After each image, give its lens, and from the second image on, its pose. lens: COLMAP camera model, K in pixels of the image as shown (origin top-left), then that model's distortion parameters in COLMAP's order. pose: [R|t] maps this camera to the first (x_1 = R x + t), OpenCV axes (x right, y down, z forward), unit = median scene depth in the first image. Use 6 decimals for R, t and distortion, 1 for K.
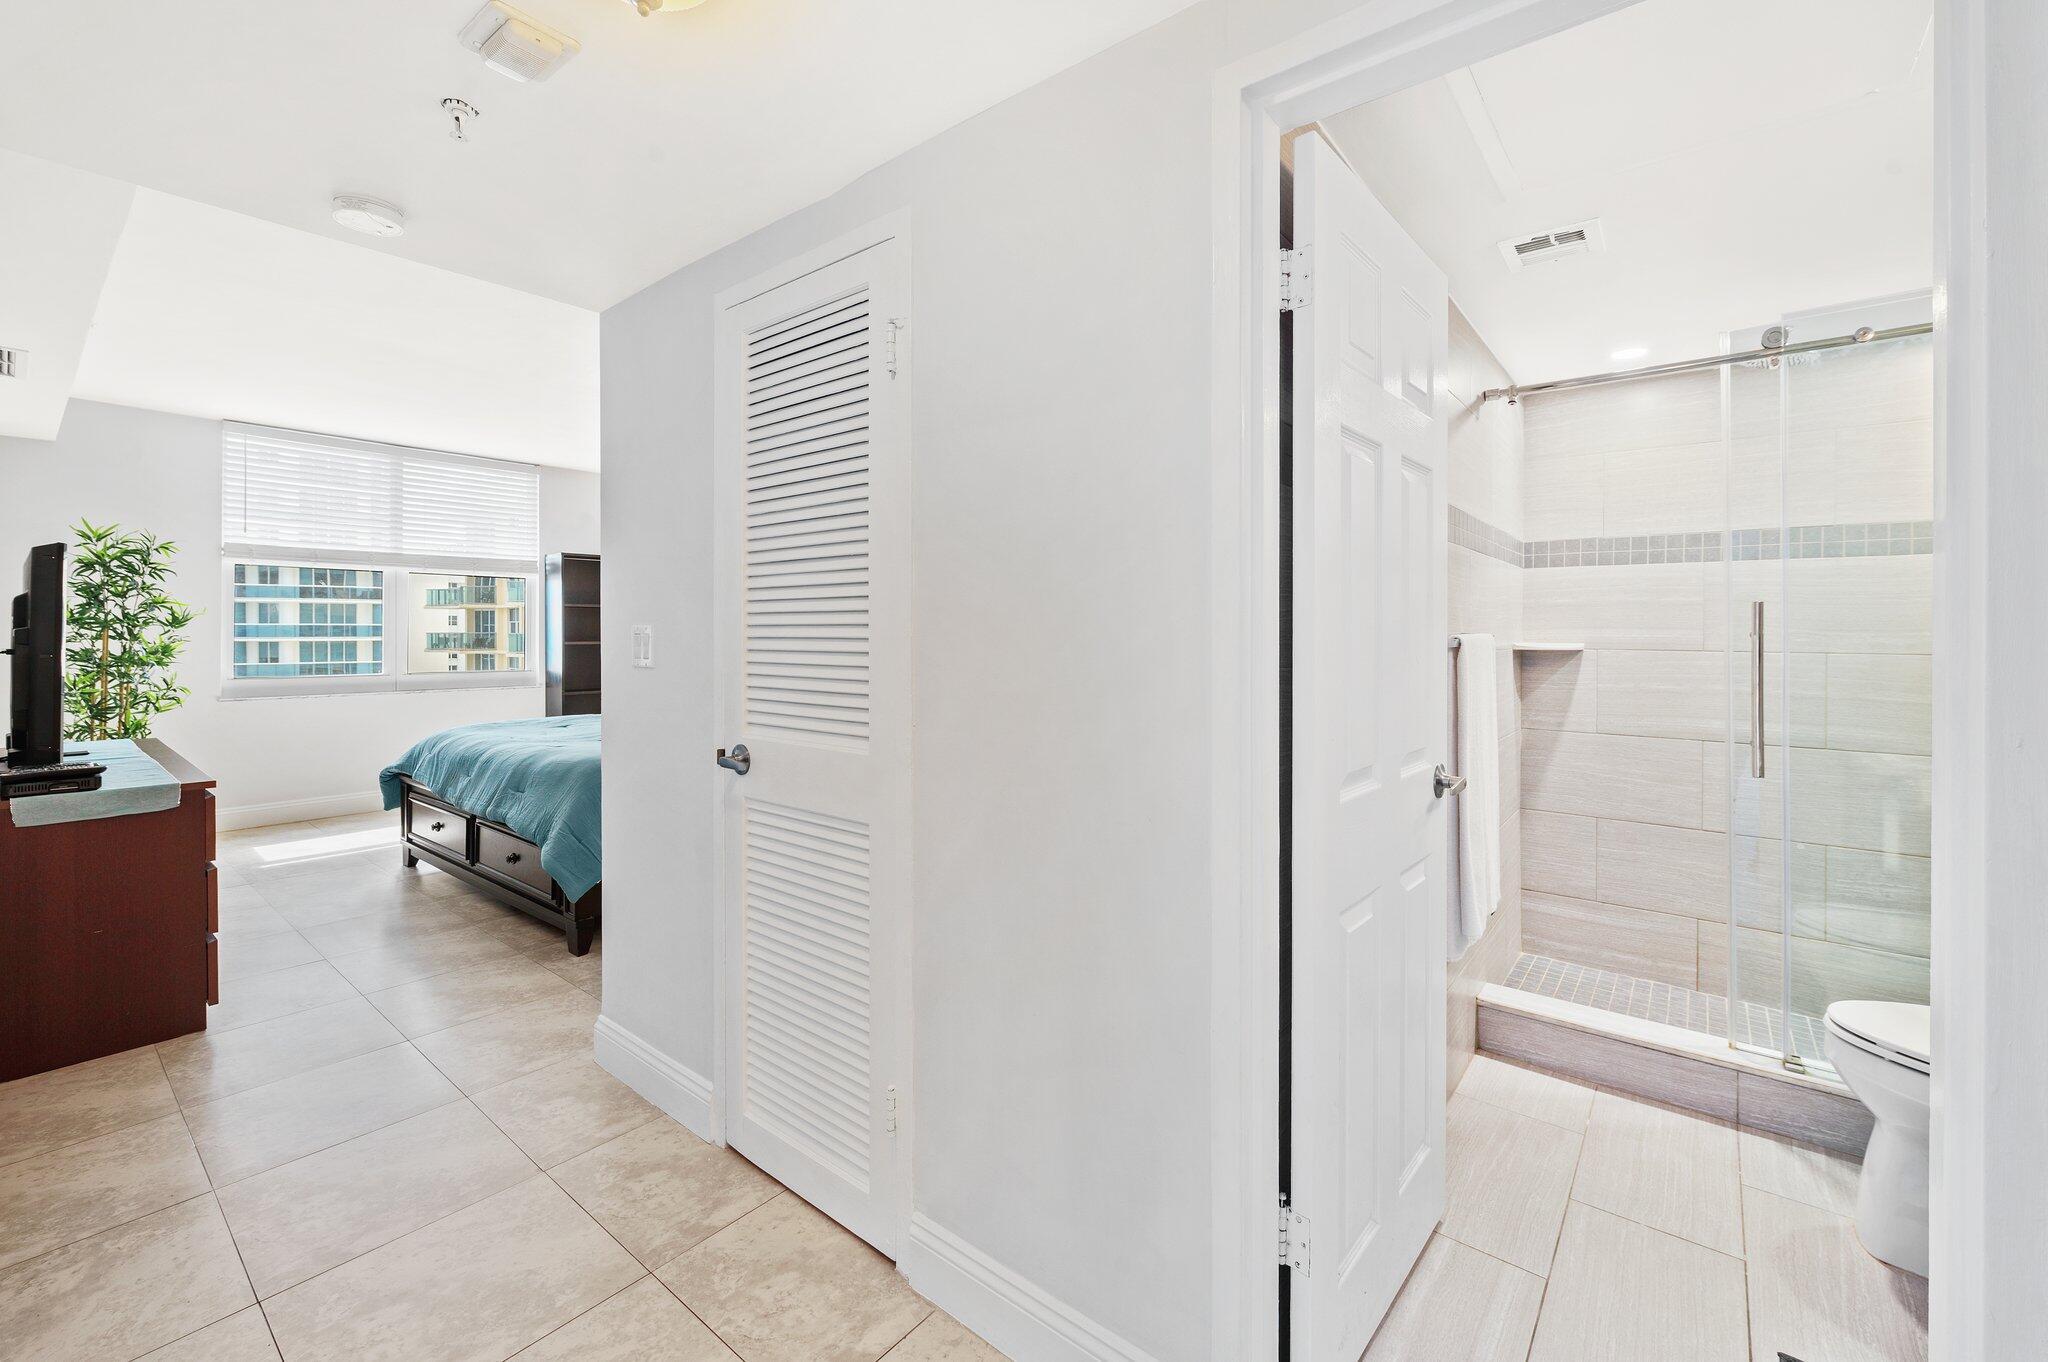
lens RADIAL K [[851.7, 0, 1053.5], [0, 851.7, 630.3], [0, 0, 1]] dist [0.004360, -0.000929]
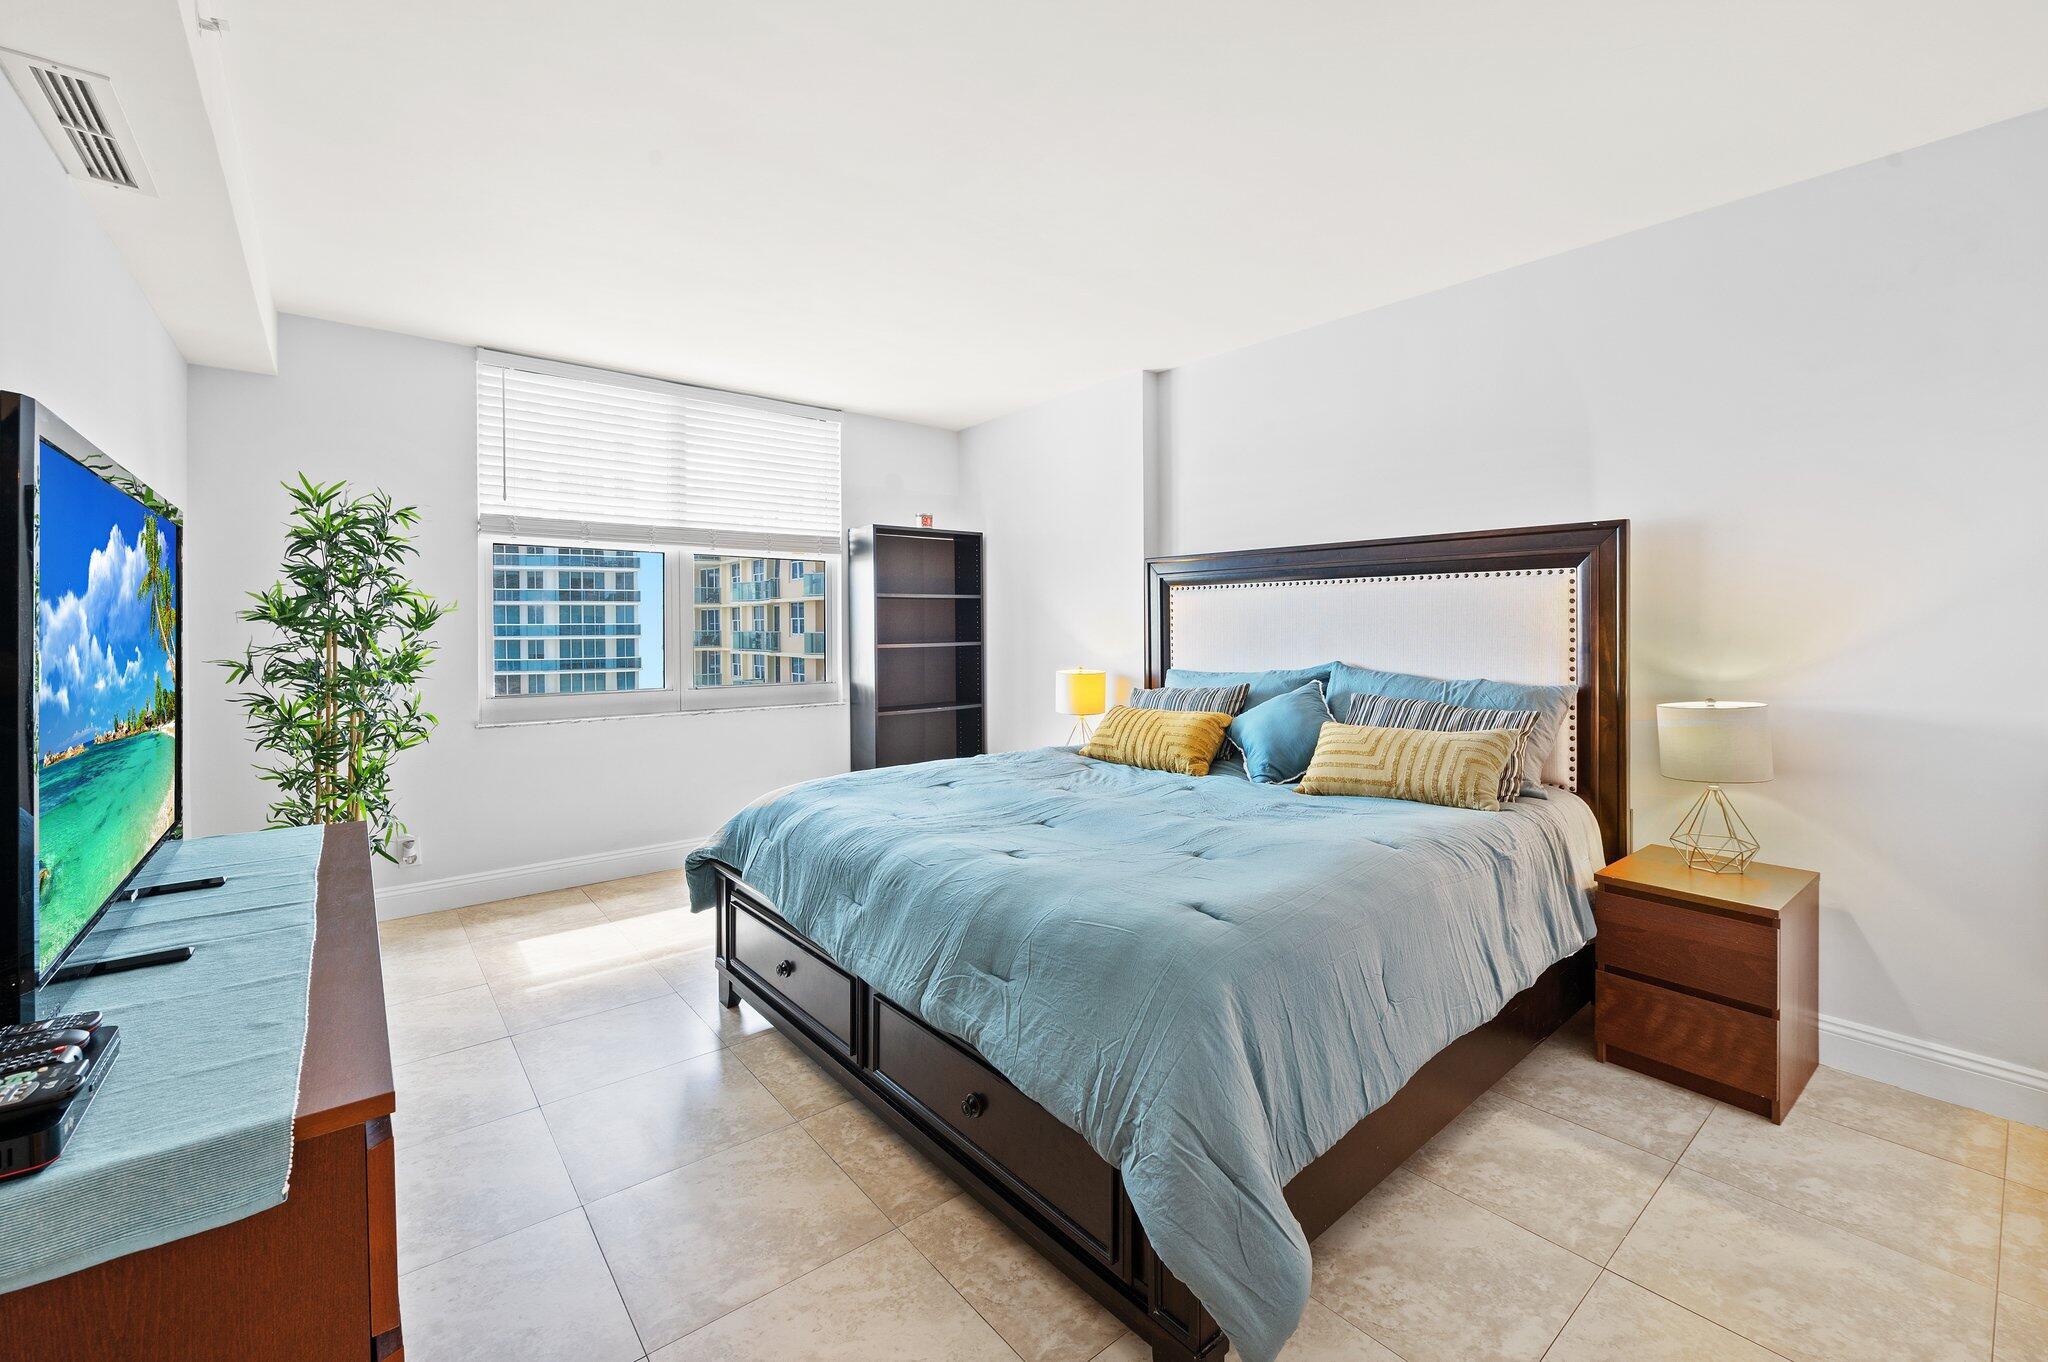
lens RADIAL K [[846.8, 0, 1060.2], [0, 846.8, 629.4], [0, 0, 1]] dist [-0.000770, 0.001316]
pose [[0.982257, -0.006649, -0.187424, -0.382865], [0.007547, 0.999963, 0.004079, -0.002000], [0.187390, -0.005421, 0.982271, 0.419290]]
